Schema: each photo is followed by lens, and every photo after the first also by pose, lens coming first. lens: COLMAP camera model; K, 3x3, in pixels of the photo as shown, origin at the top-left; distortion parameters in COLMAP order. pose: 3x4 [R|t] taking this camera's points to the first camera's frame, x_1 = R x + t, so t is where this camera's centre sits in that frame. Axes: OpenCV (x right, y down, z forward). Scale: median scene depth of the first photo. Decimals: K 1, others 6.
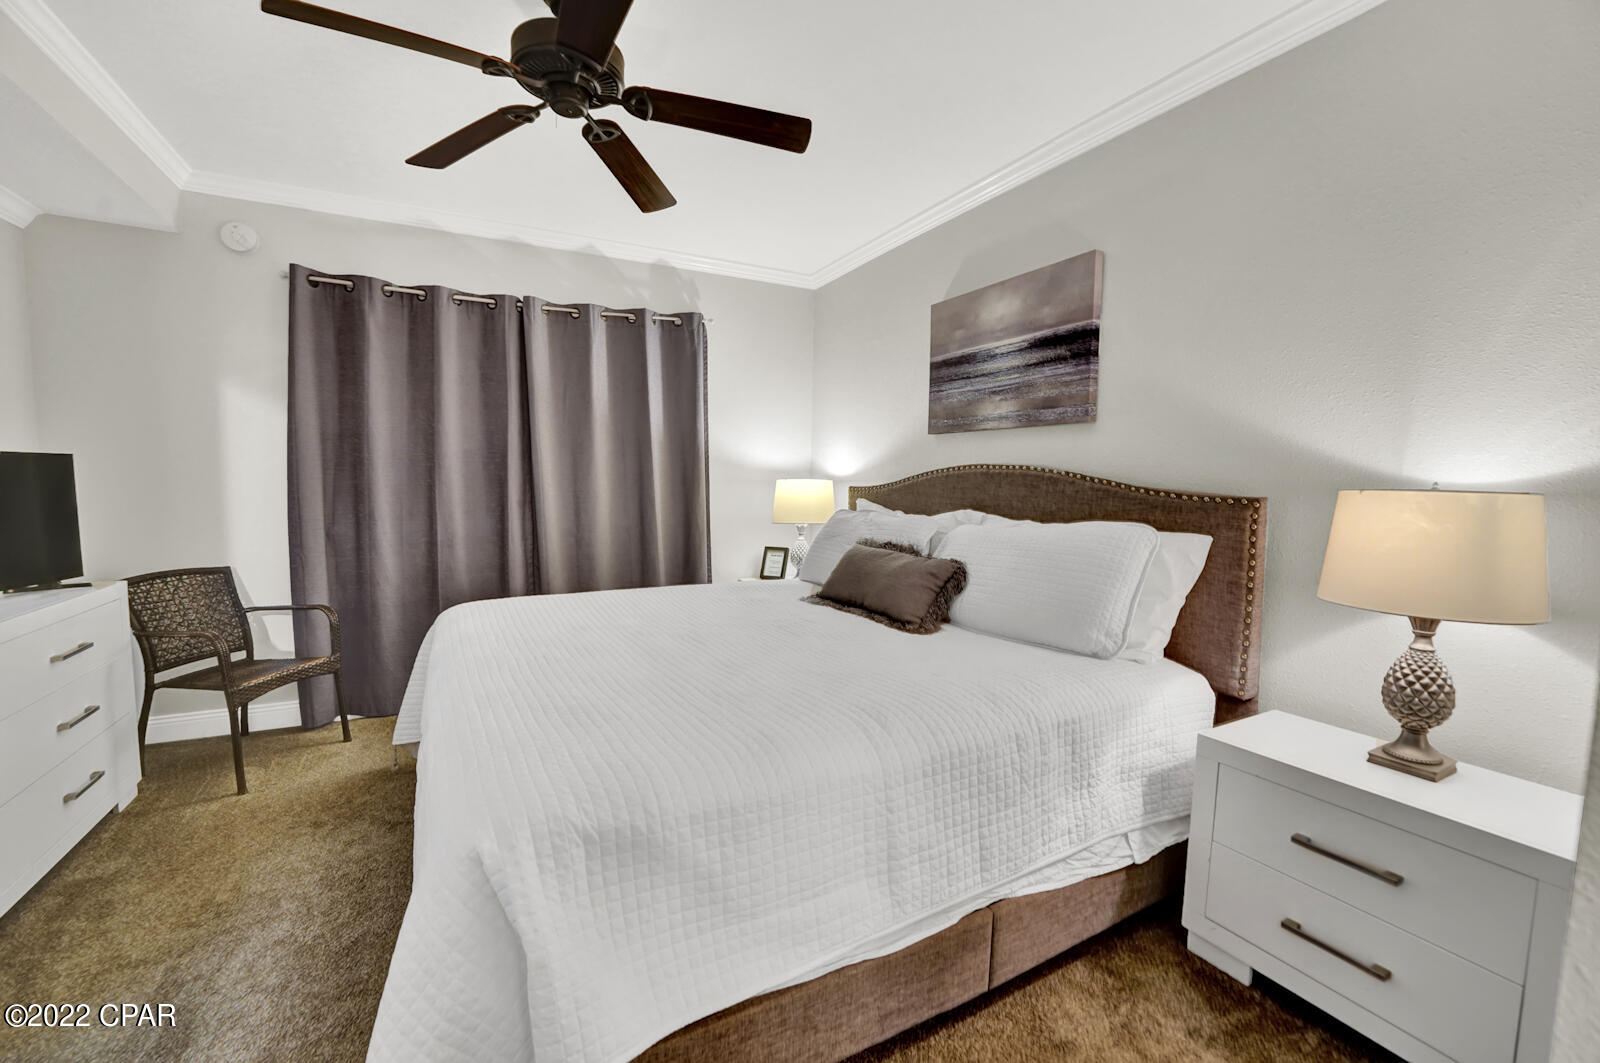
lens RADIAL K [[645.0, 0, 795.0], [0, 645.0, 536.7], [0, 0, 1]] dist [-0.034659, 0.000186]
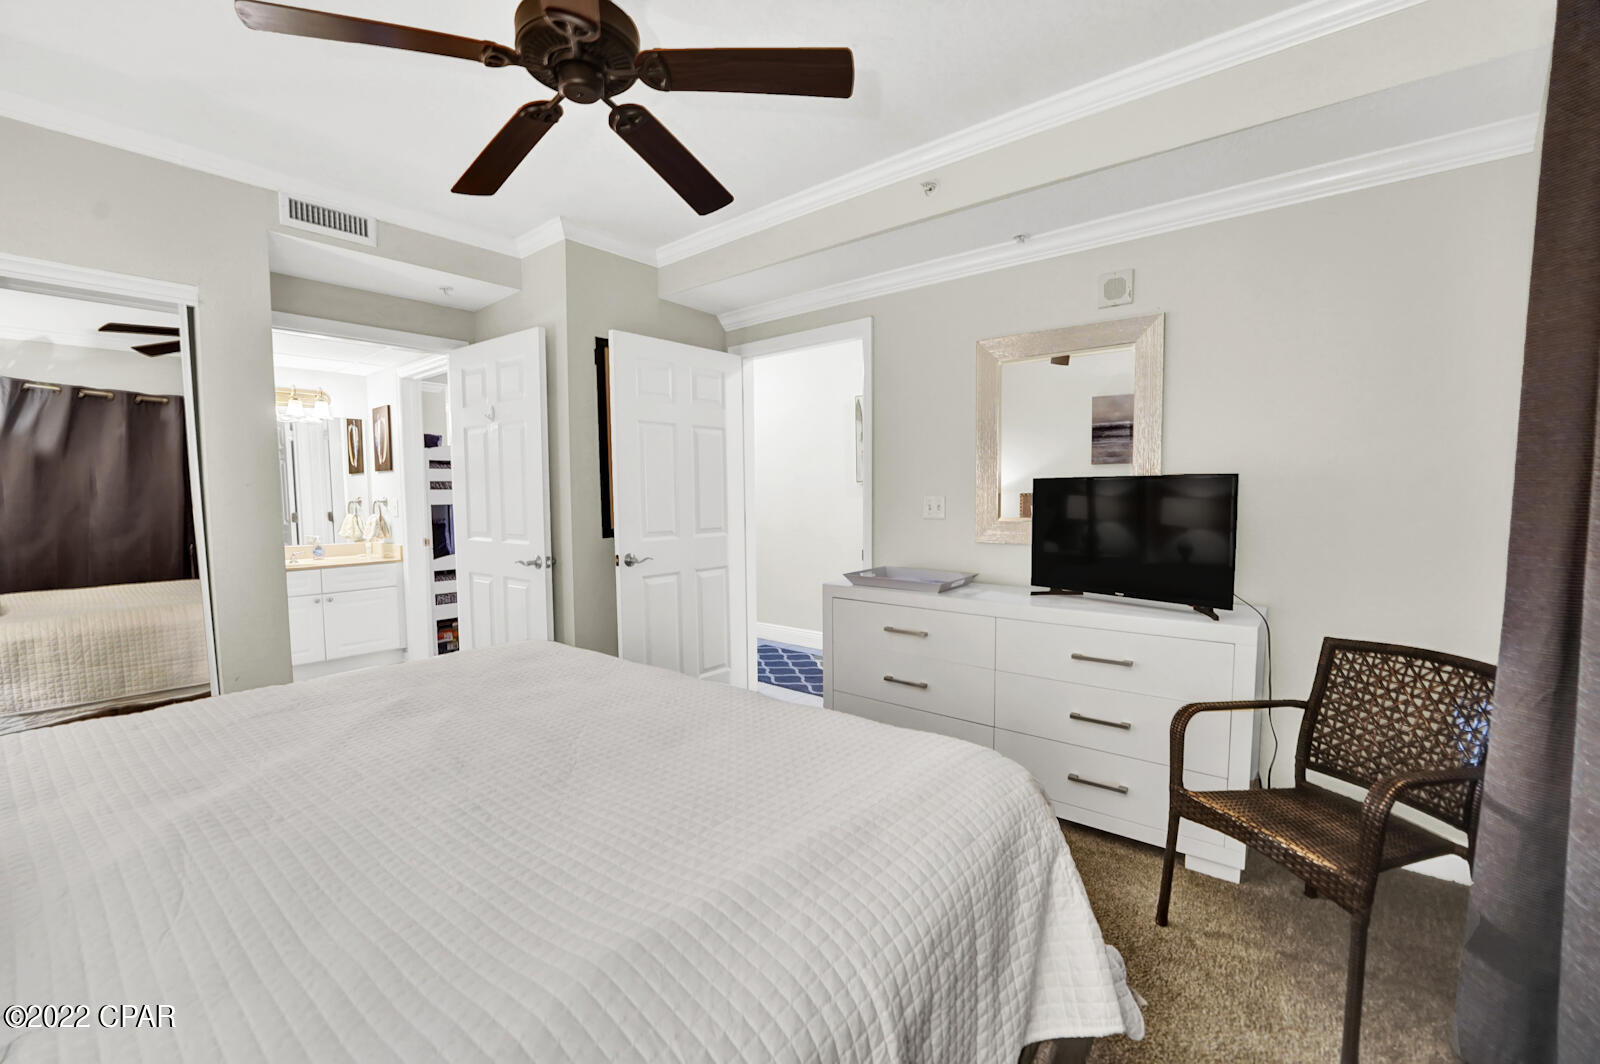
lens RADIAL K [[645.0, 0, 795.0], [0, 645.0, 537.2], [0, 0, 1]] dist [-0.034659, 0.000186]
pose [[-0.923761, 0.019319, -0.382482, -0.176051], [-0.040385, 0.988244, 0.147452, -0.117126], [0.380834, 0.151657, -0.912122, 1.228126]]
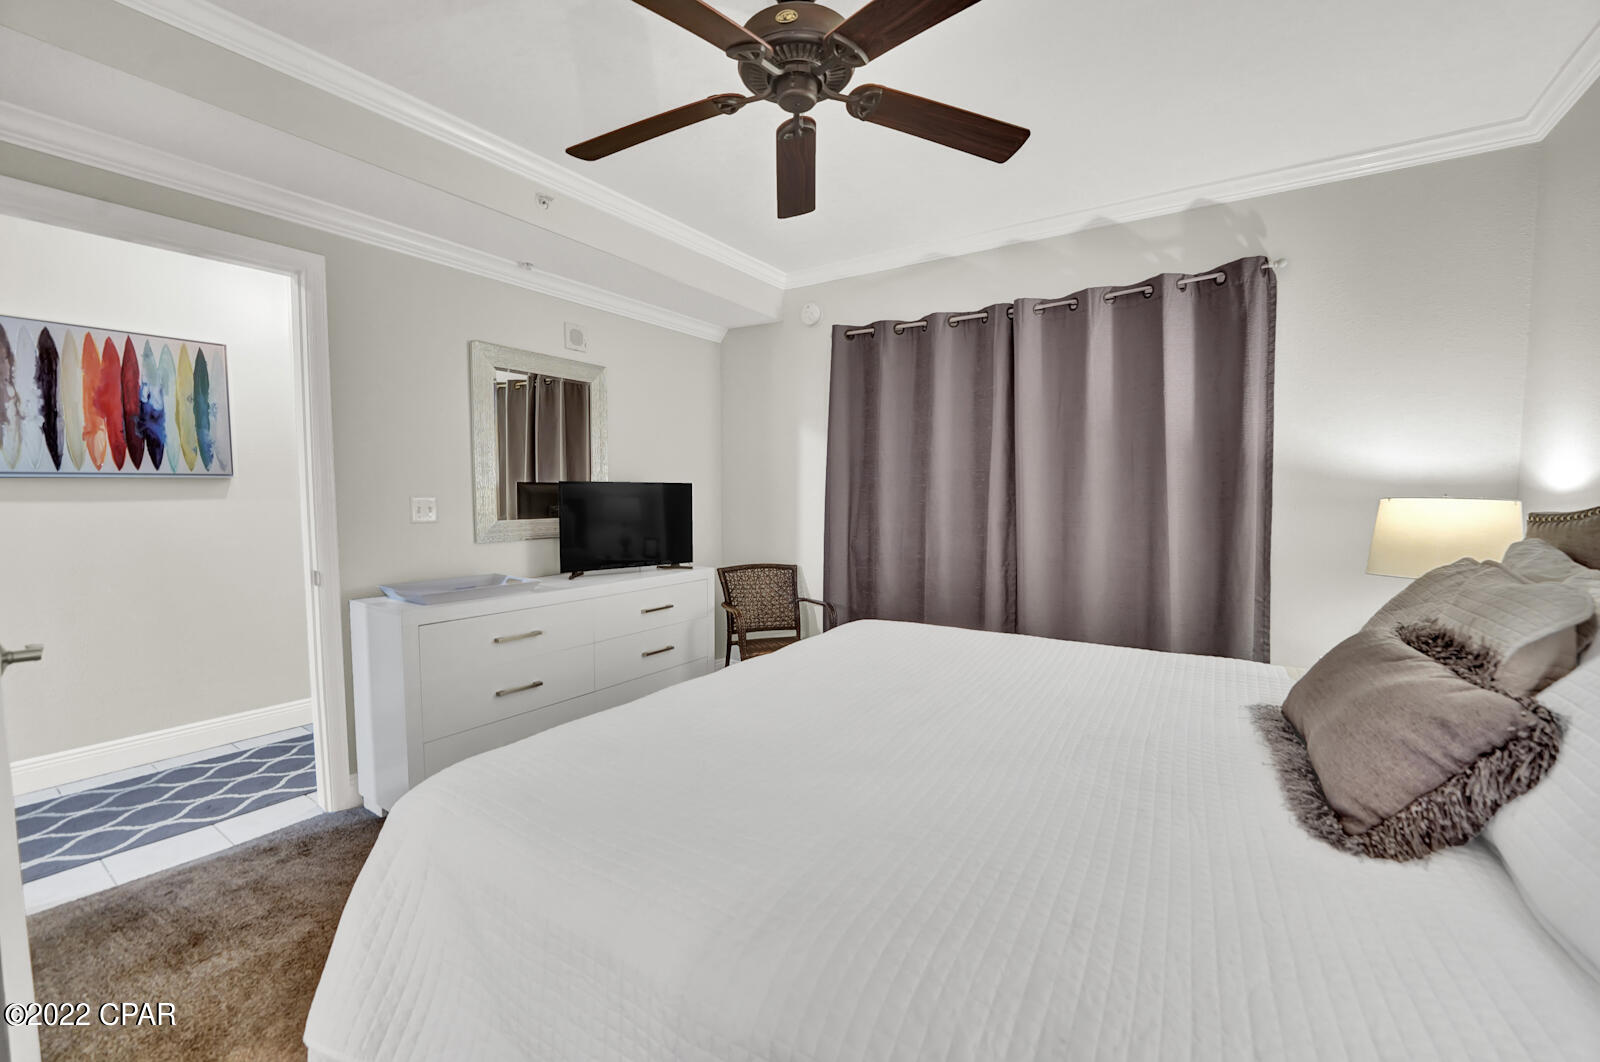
lens RADIAL K [[645.0, 0, 795.0], [0, 645.0, 536.2], [0, 0, 1]] dist [-0.034659, 0.000186]
pose [[0.472302, 0.046806, -0.880193, 0.296750], [-0.073647, 0.997193, 0.013509, -0.031370], [0.878355, 0.058443, 0.474423, 0.354345]]
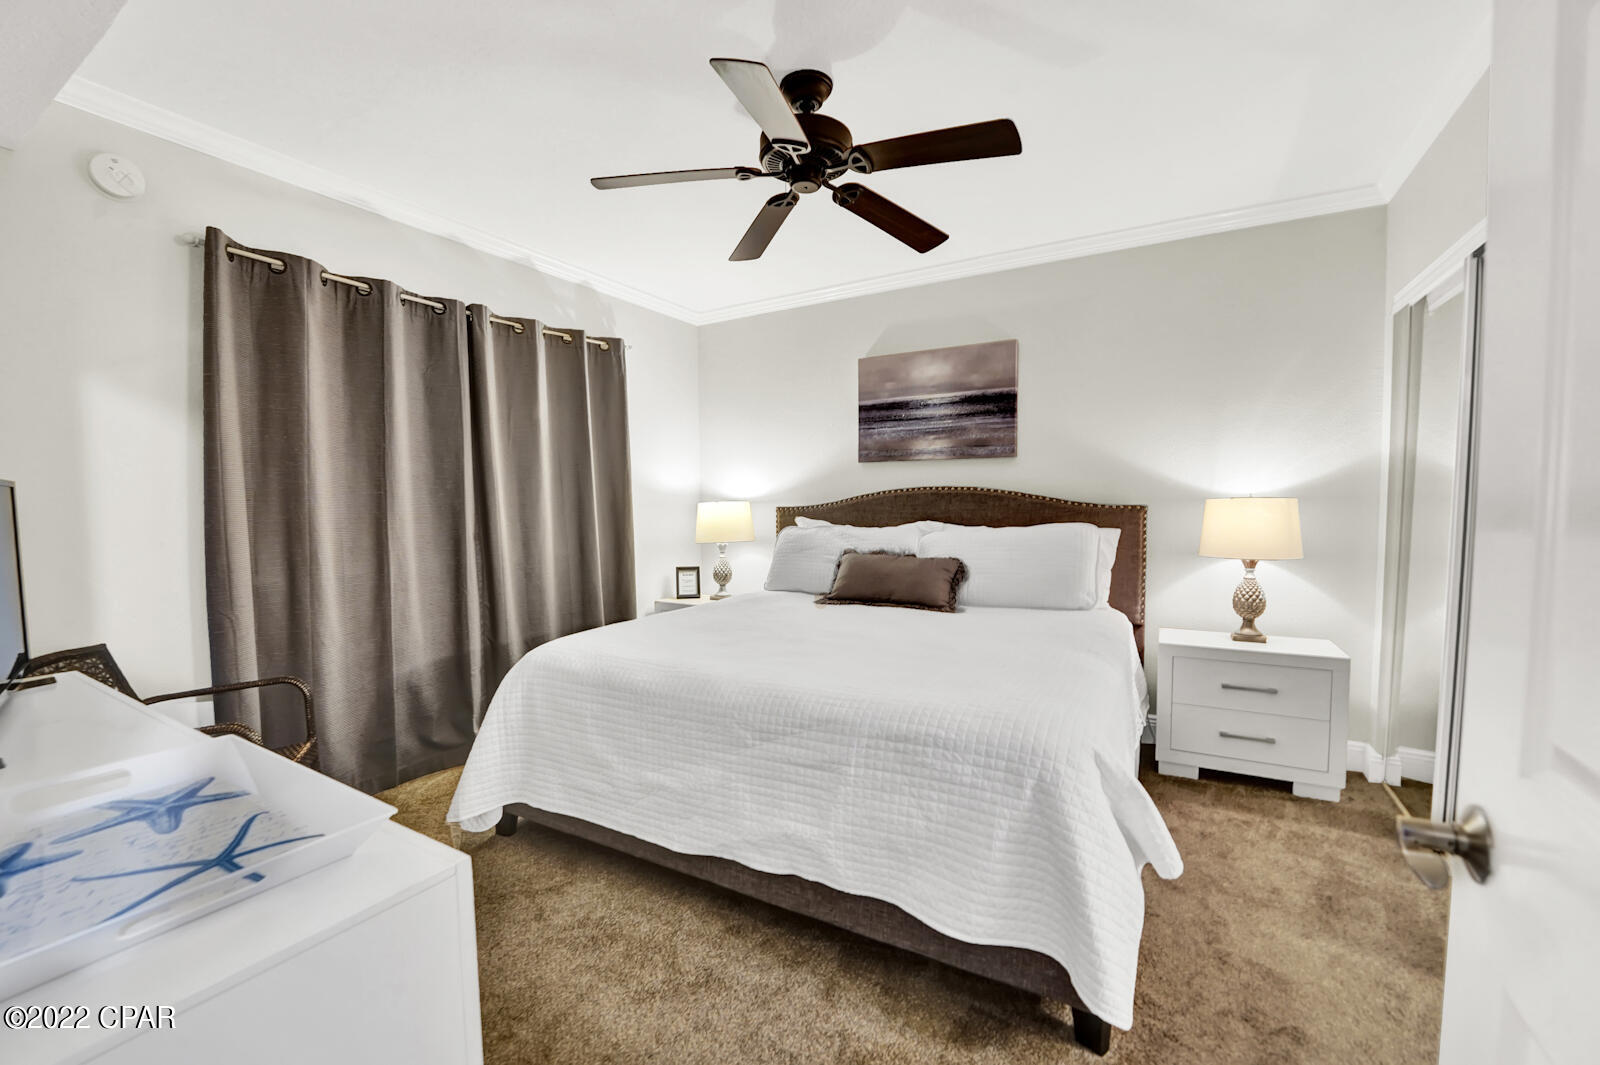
lens RADIAL K [[645.0, 0, 795.0], [0, 645.0, 537.7], [0, 0, 1]] dist [-0.034659, 0.000186]
pose [[0.848944, -0.050625, 0.526053, -0.617960], [0.067107, 0.997670, -0.012287, -0.009734], [-0.524205, 0.045733, 0.850363, 0.021522]]
